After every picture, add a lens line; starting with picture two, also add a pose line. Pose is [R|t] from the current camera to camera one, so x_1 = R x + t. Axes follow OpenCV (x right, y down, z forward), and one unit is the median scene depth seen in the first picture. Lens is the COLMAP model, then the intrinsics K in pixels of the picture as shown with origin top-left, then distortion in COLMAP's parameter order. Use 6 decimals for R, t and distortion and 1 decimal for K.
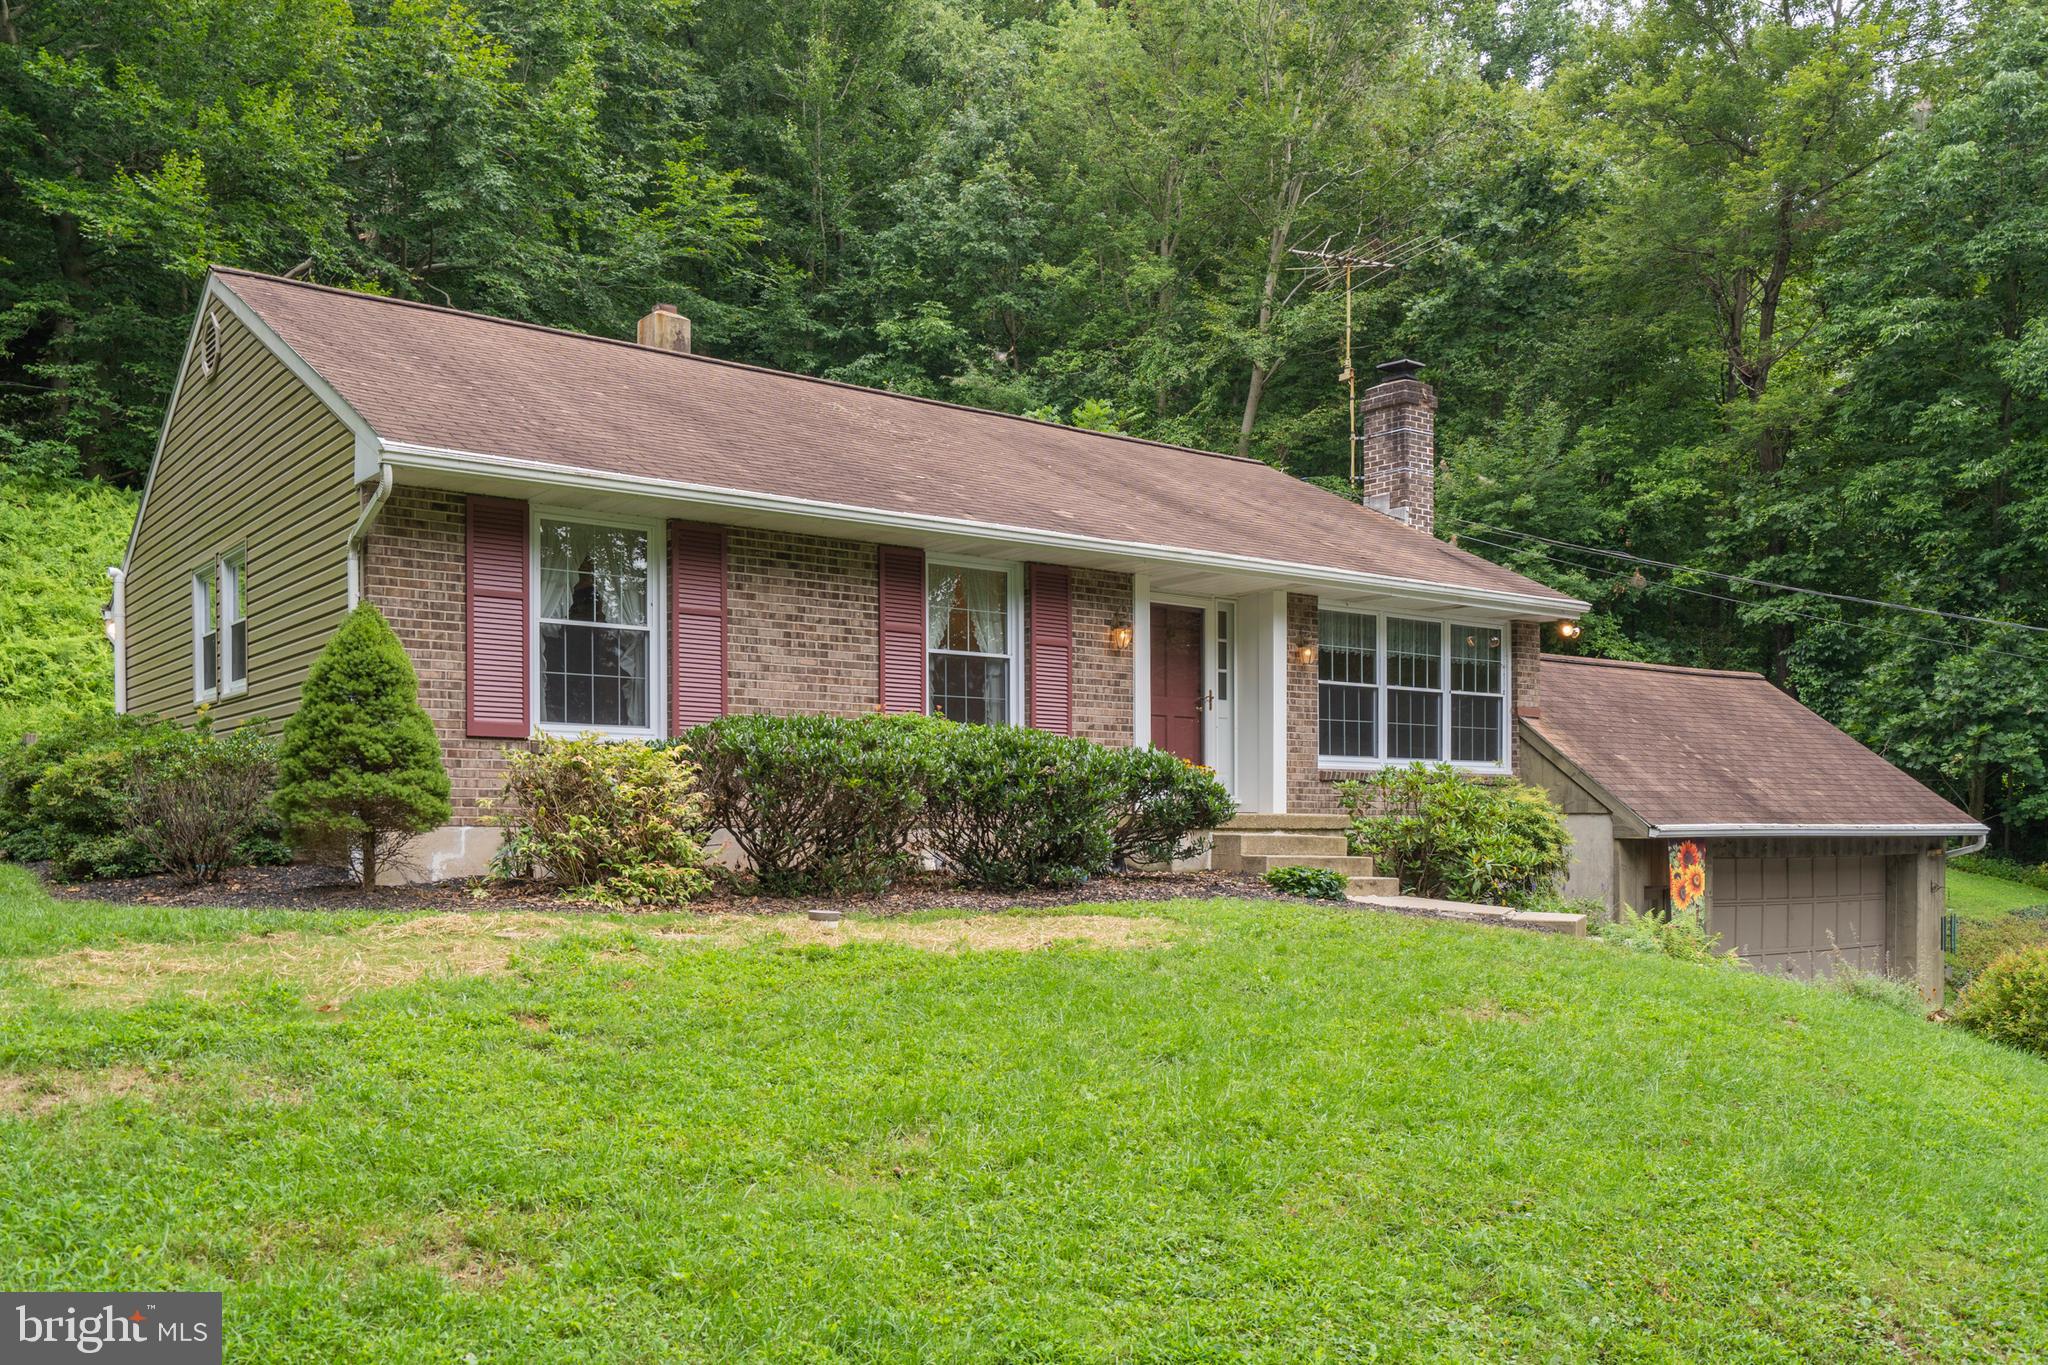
lens RADIAL K [[1731.8, 0, 1015.4], [0, 1731.8, 849.2], [0, 0, 1]] dist [0.006864, -0.000672]
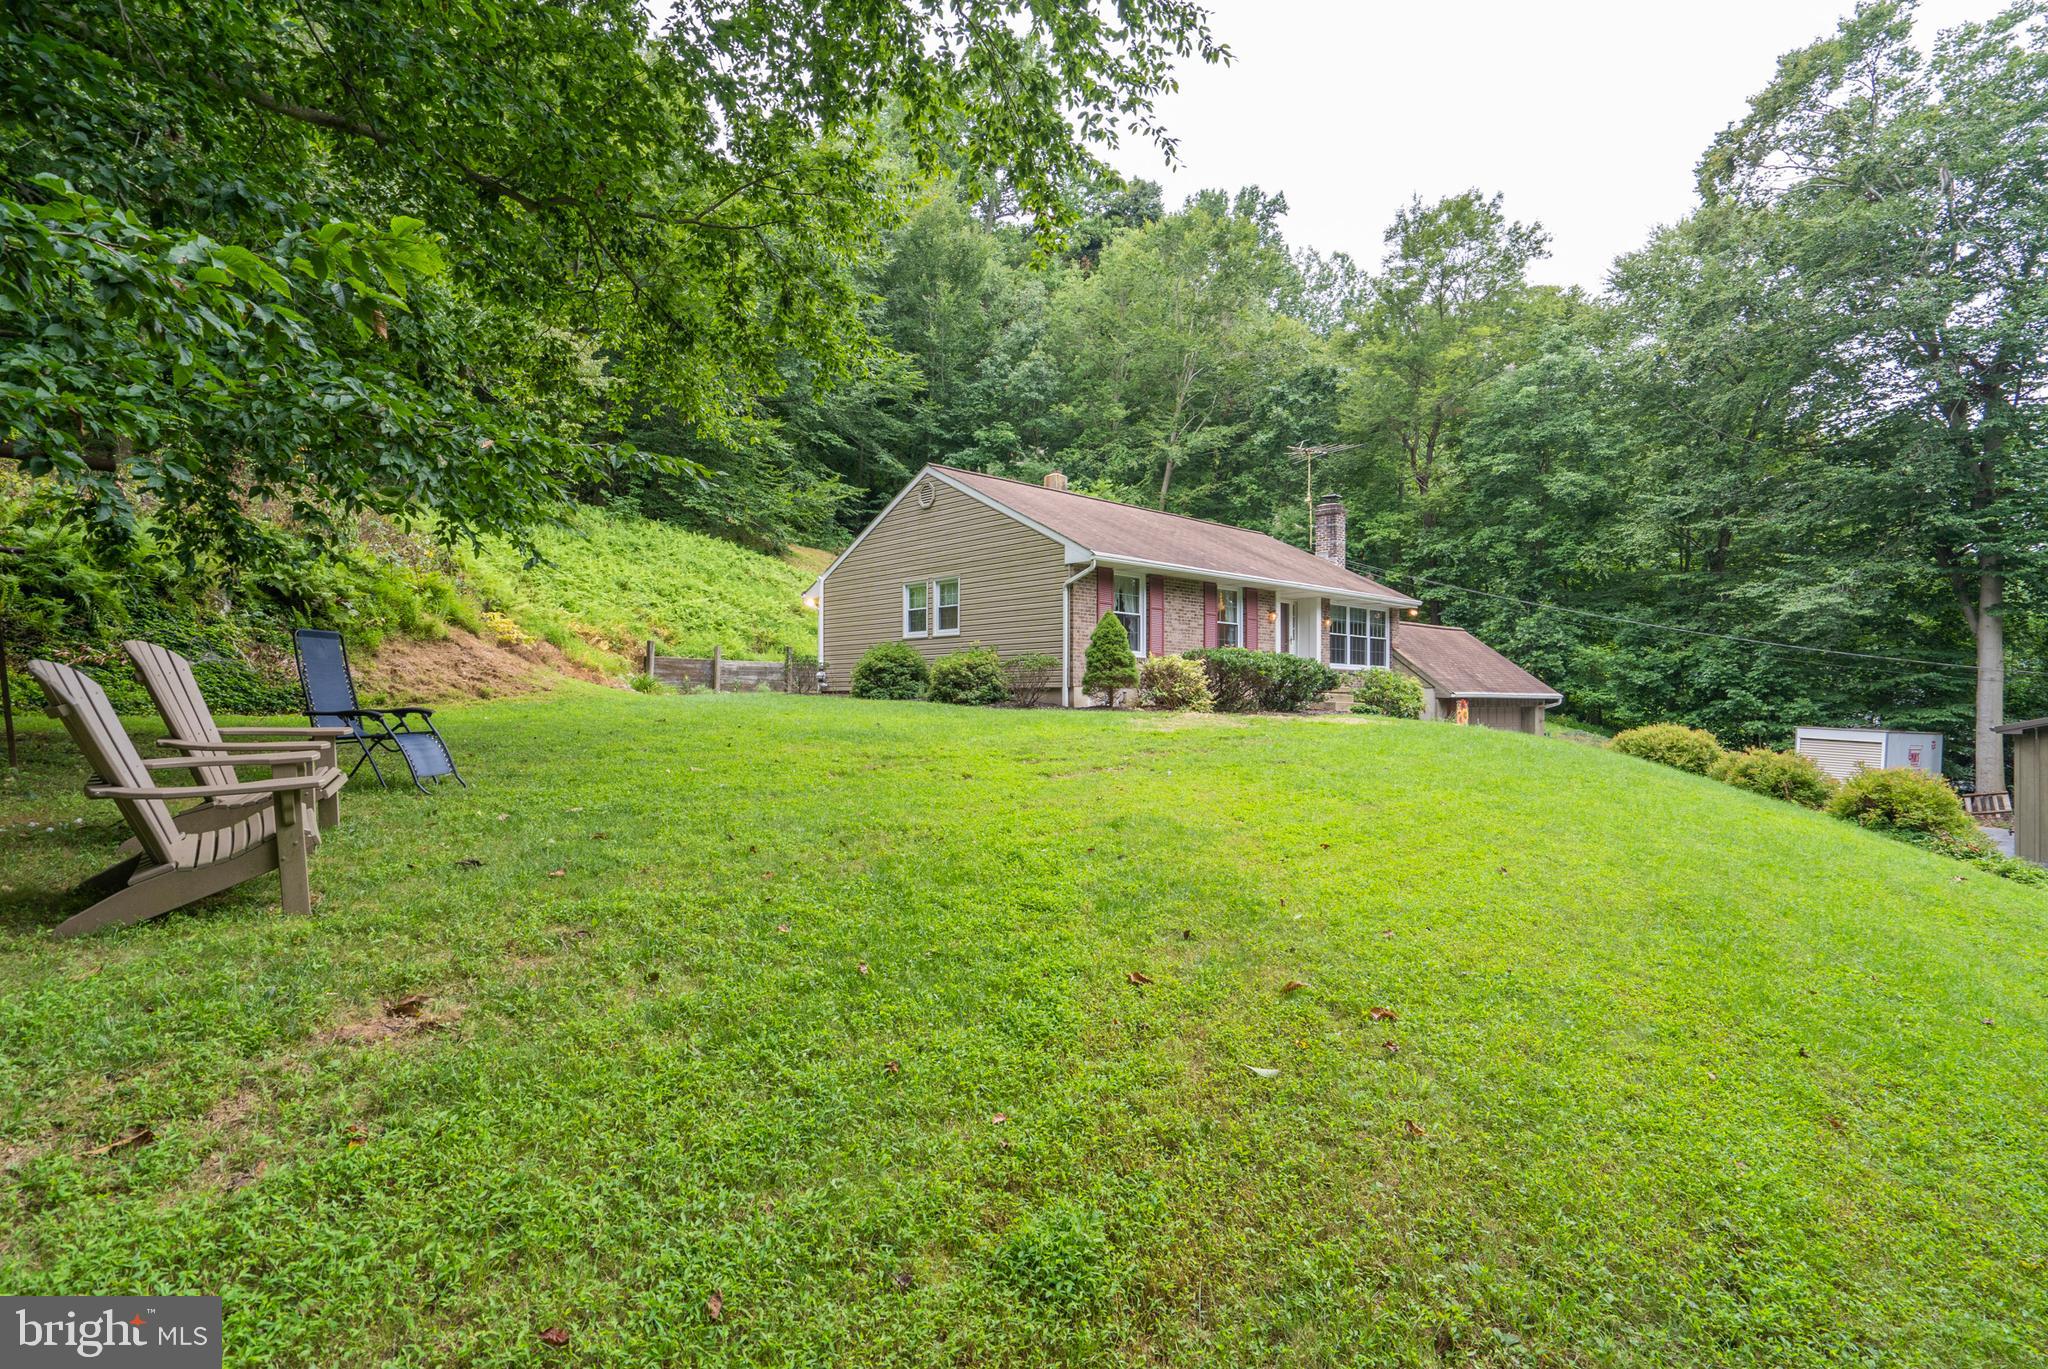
lens RADIAL K [[1080.6, 0, 1023.5], [0, 1080.6, 688.3], [0, 0, 1]] dist [0.003758, 0.000950]
pose [[0.992837, 0.007601, 0.119231, -0.403264], [-0.004644, 0.999675, -0.025058, 0.020949], [-0.119382, 0.024325, 0.992550, -0.440978]]
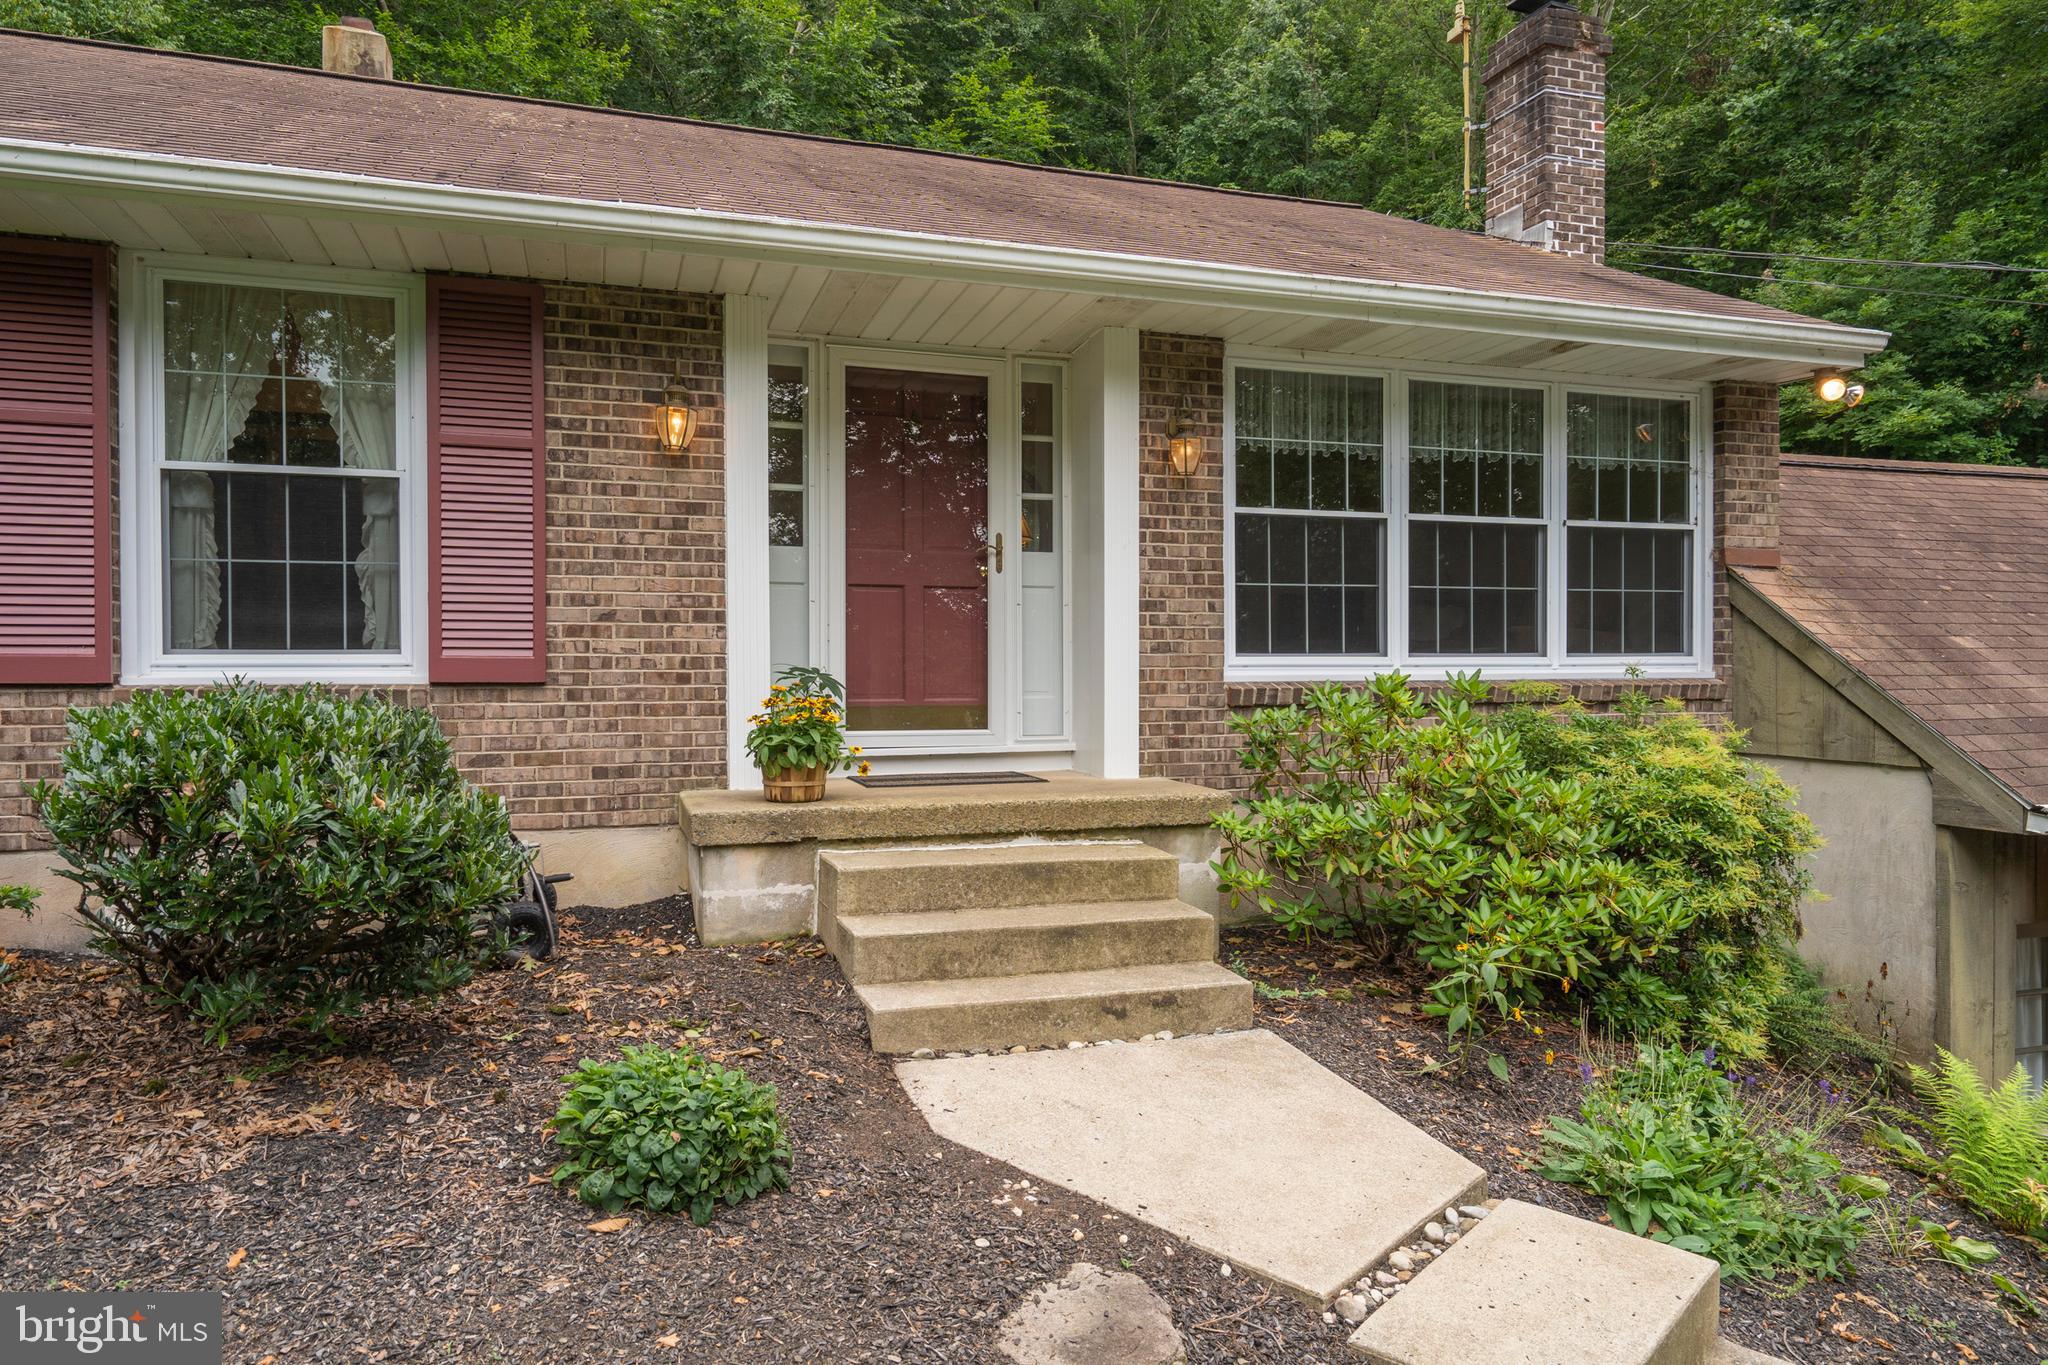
lens RADIAL K [[1269.4, 0, 1024.0], [0, 1269.4, 682.5], [0, 0, 1]] dist [0.009649, -0.001706]
pose [[0.944538, 0.000442, -0.328402, 0.216453], [0.000610, 0.999995, 0.003100, -0.043011], [0.328402, -0.003129, 0.944533, 0.570446]]
